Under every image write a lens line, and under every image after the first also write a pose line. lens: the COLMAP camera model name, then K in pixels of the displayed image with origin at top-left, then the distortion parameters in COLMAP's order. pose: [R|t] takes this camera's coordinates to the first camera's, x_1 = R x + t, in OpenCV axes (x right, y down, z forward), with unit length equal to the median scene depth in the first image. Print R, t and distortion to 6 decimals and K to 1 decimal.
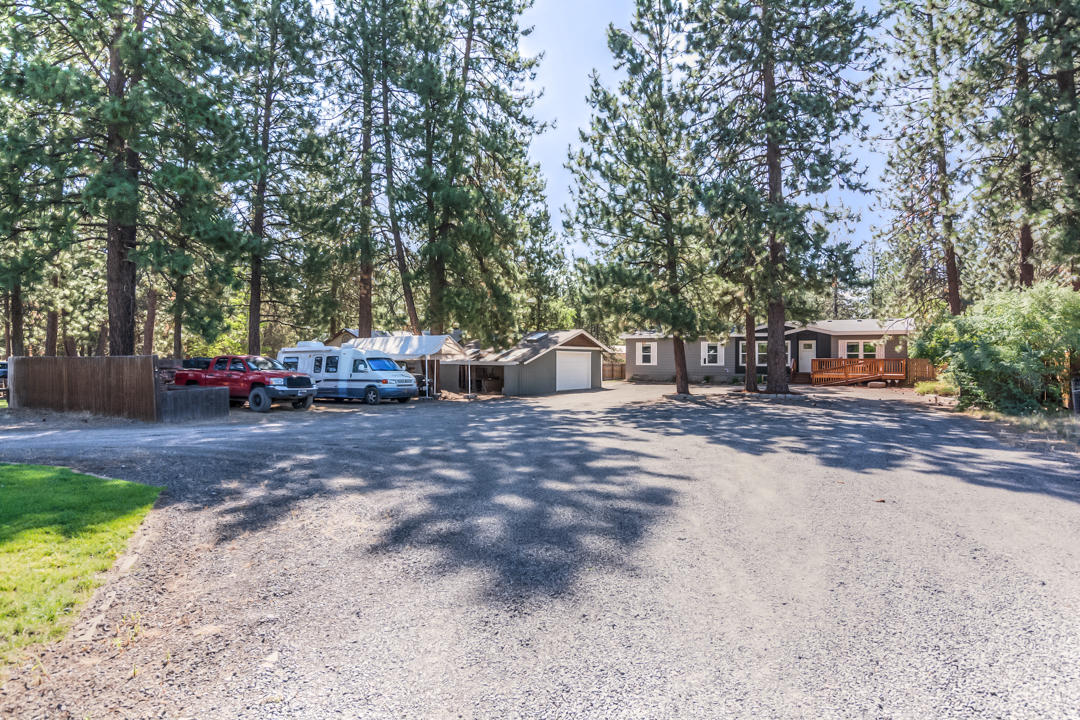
lens RADIAL K [[606.9, 0, 540.0], [0, 606.9, 360.0], [0, 0, 1]] dist [-0.004923, -0.000512]
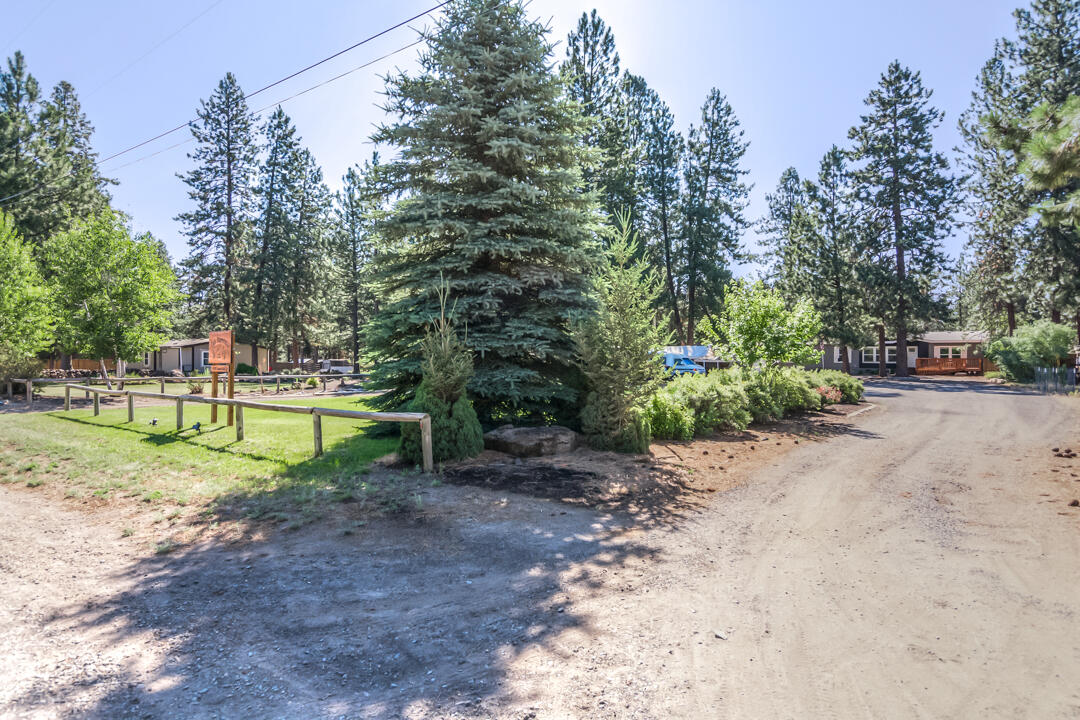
lens RADIAL K [[568.7, 0, 543.5], [0, 568.7, 360.4], [0, 0, 1]] dist [-0.003205, -0.000067]
pose [[0.991250, 0.000403, -0.131996, -0.432472], [-0.000024, 0.999996, 0.002875, -0.001273], [0.131997, -0.002847, 0.991246, -0.804589]]
